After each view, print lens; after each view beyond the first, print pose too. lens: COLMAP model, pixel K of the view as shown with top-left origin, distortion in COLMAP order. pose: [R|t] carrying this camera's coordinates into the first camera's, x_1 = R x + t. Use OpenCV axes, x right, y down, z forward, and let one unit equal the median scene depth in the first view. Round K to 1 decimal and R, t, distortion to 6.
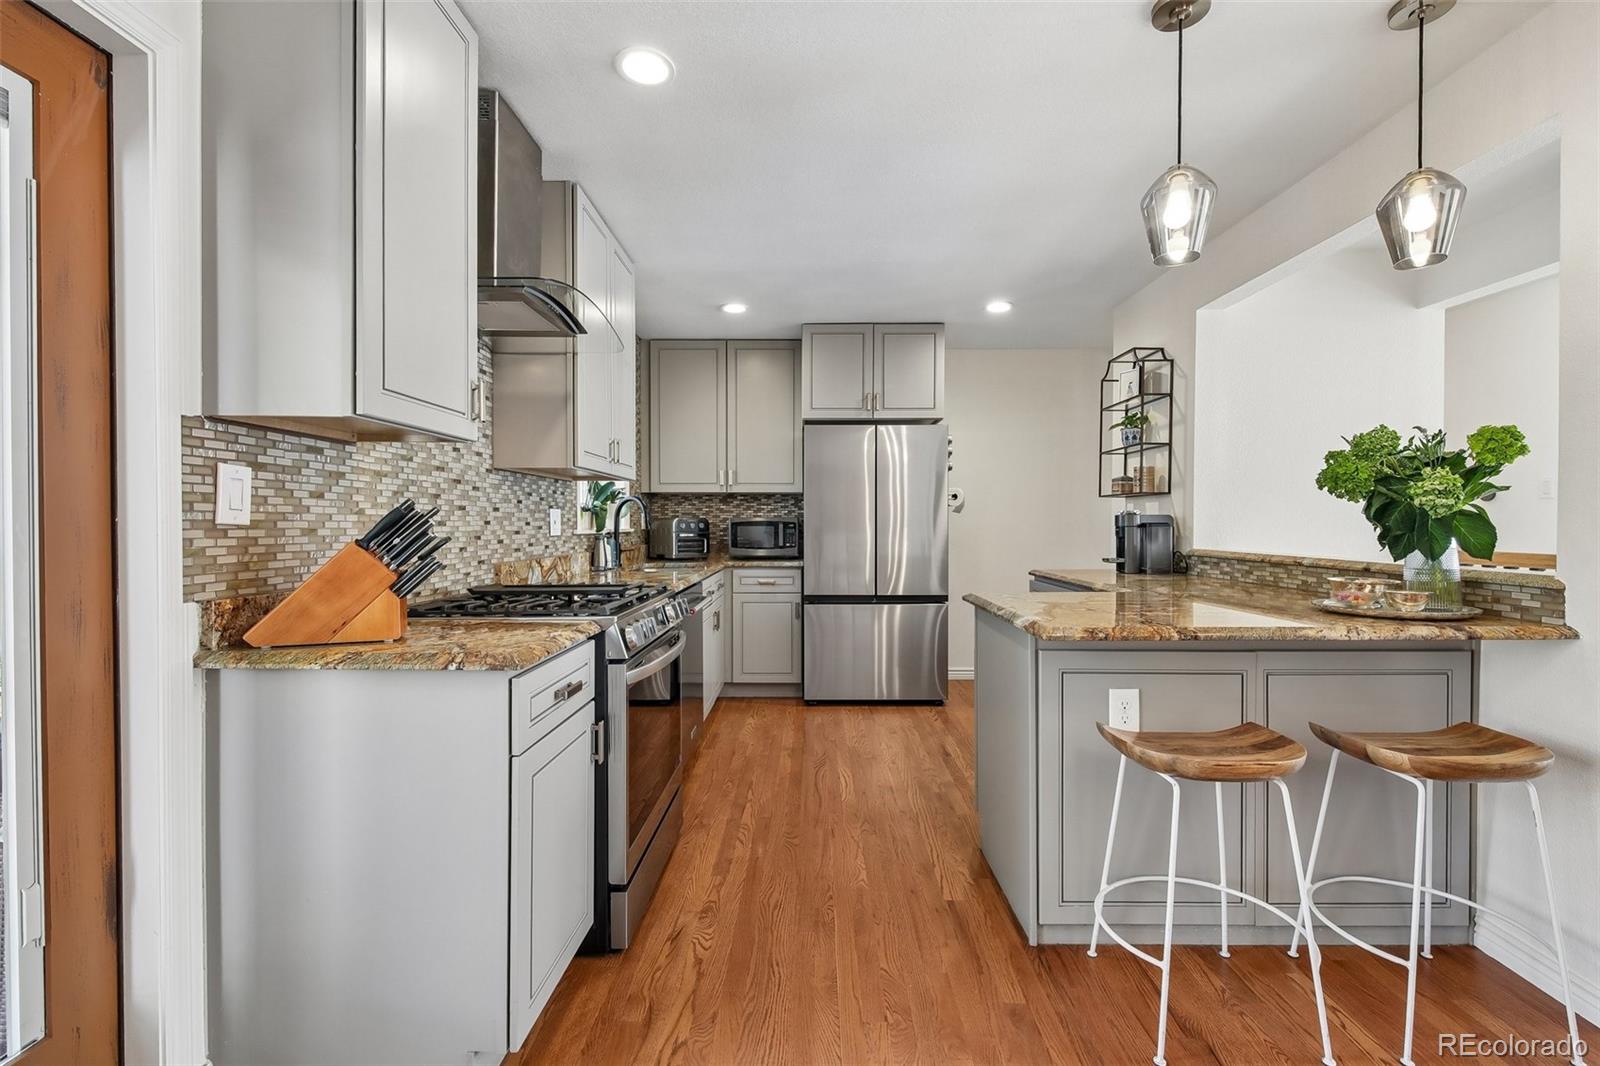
lens RADIAL K [[679.5, 0, 800.0], [0, 679.5, 533.0], [0, 0, 1]] dist [-0.000288, -0.000372]
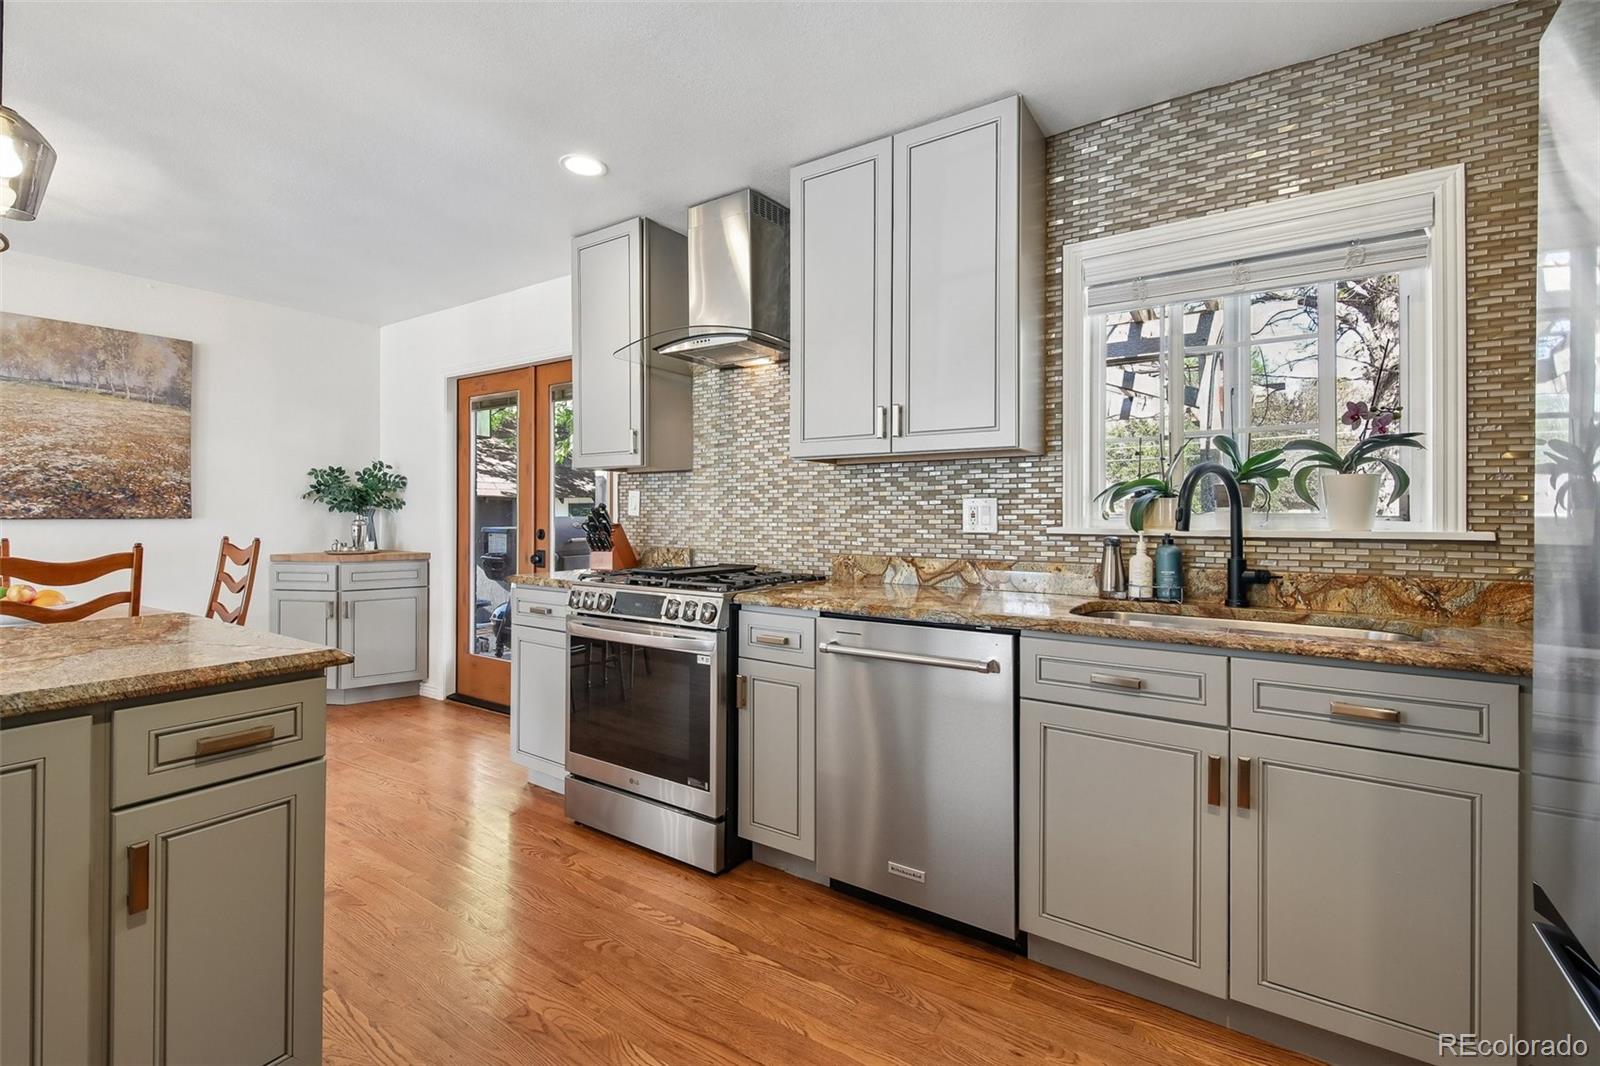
lens RADIAL K [[695.2, 0, 803.5], [0, 695.2, 510.0], [0, 0, 1]] dist [-0.002566, -0.000633]
pose [[-0.535409, -0.009778, -0.844536, 0.689391], [-0.016570, 0.999862, -0.001072, -0.030443], [0.844430, 0.013420, -0.535498, 2.142427]]
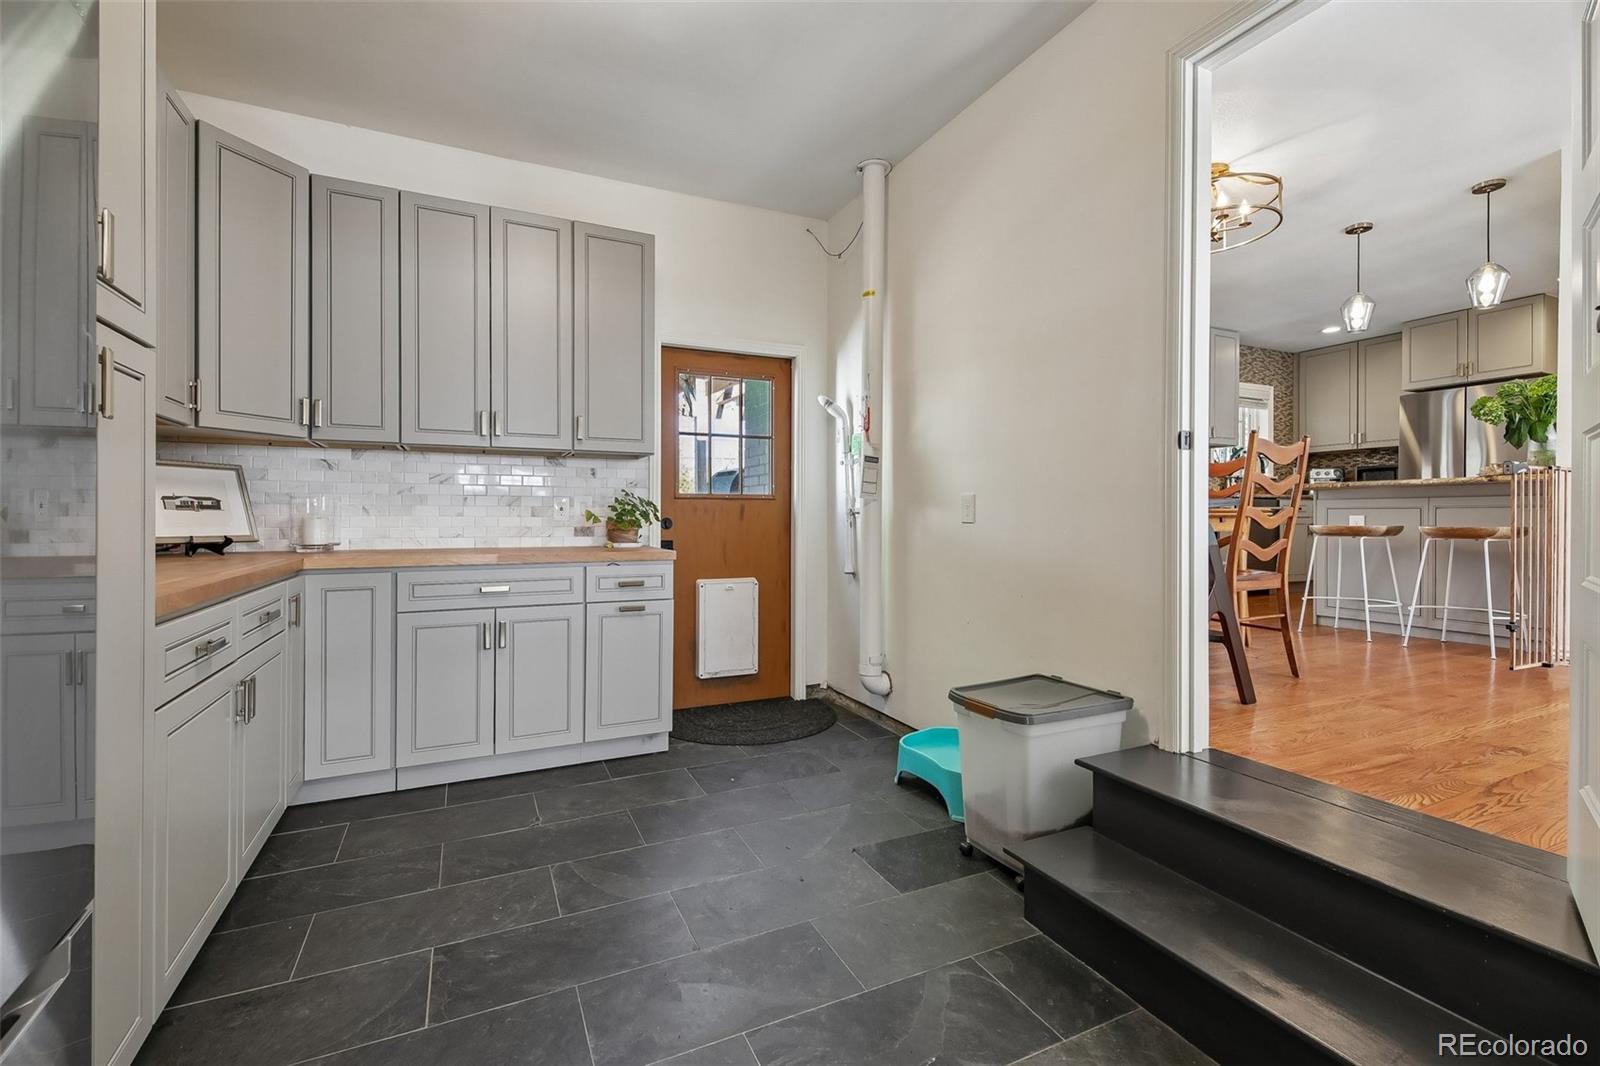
lens RADIAL K [[690.0, 0, 809.6], [0, 690.0, 518.6], [0, 0, 1]] dist [0.002675, -0.000937]
pose [[0.439208, 0.003806, -0.898377, 1.761892], [-0.015031, 0.999882, -0.003112, 0.274338], [0.898260, 0.014870, 0.439214, -1.673928]]
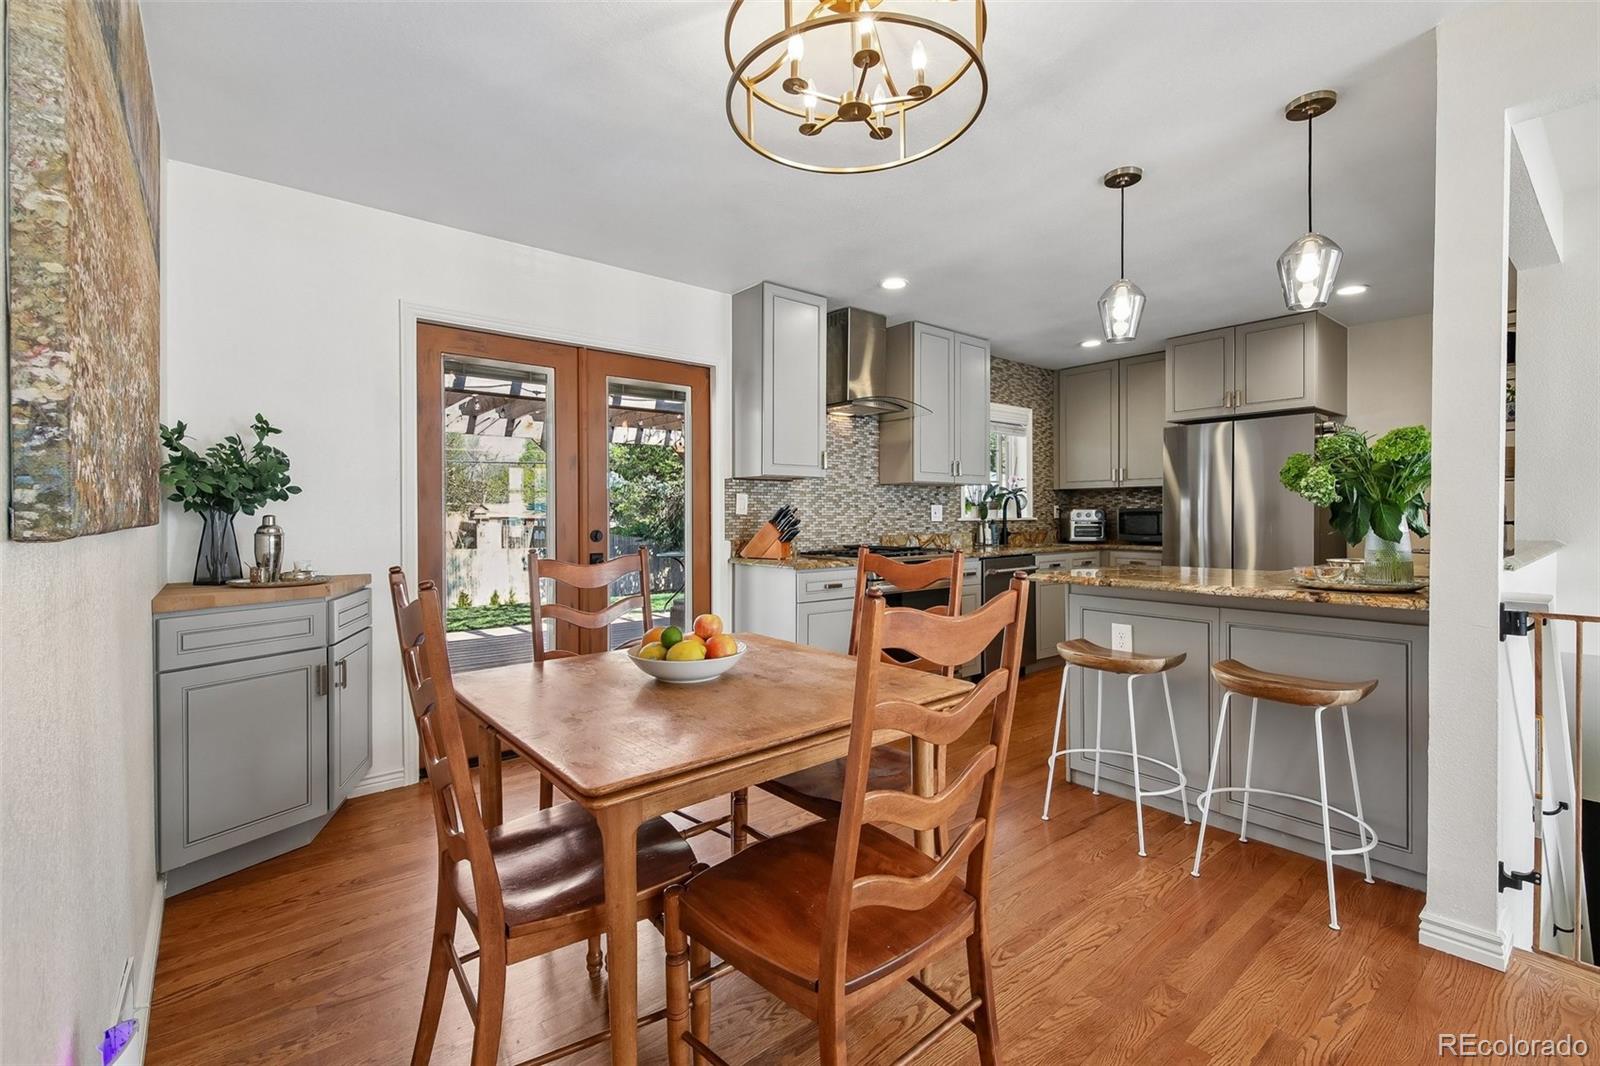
lens RADIAL K [[690.0, 0, 809.6], [0, 690.0, 518.6], [0, 0, 1]] dist [0.002675, -0.000937]
pose [[0.649471, 0.001224, -0.760385, 1.189469], [-0.007361, 0.999962, -0.004678, 0.012061], [0.760351, 0.008635, 0.649455, -0.508826]]
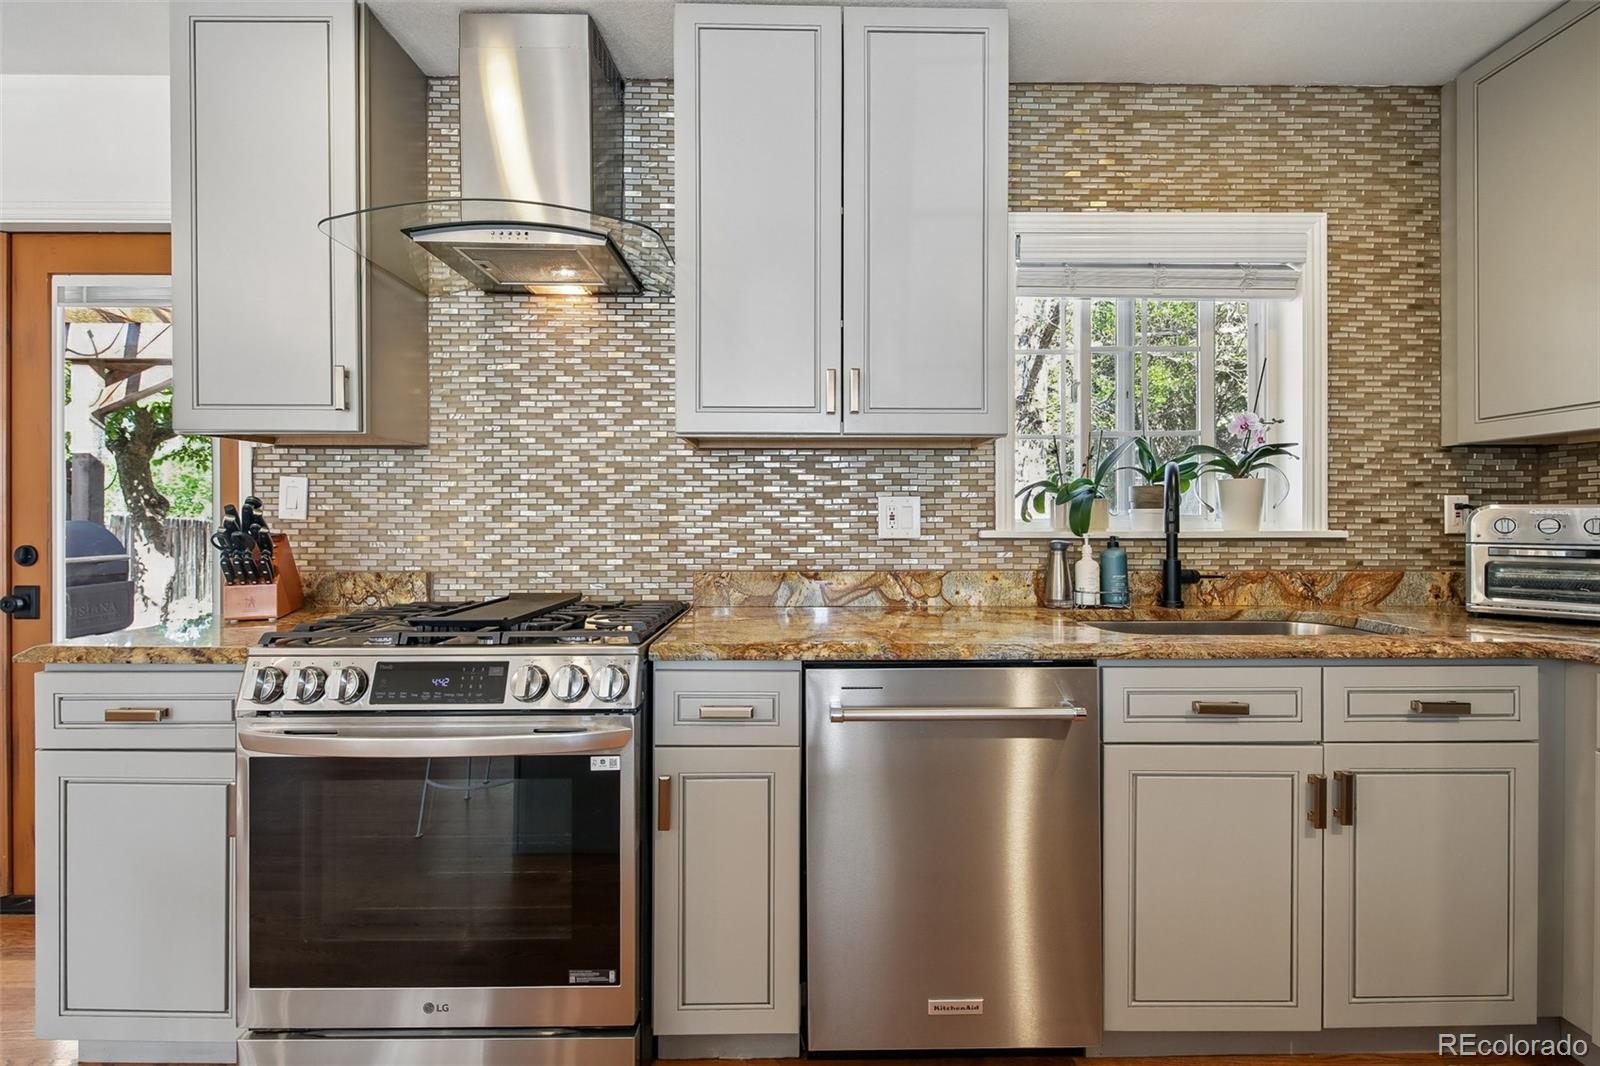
lens RADIAL K [[690.0, 0, 809.6], [0, 690.0, 518.6], [0, 0, 1]] dist [0.002675, -0.000937]
pose [[0.036811, -0.001992, -0.999320, 0.474168], [-0.015068, 0.999883, -0.002549, -0.020319], [0.999209, 0.015151, 0.036777, 1.532718]]
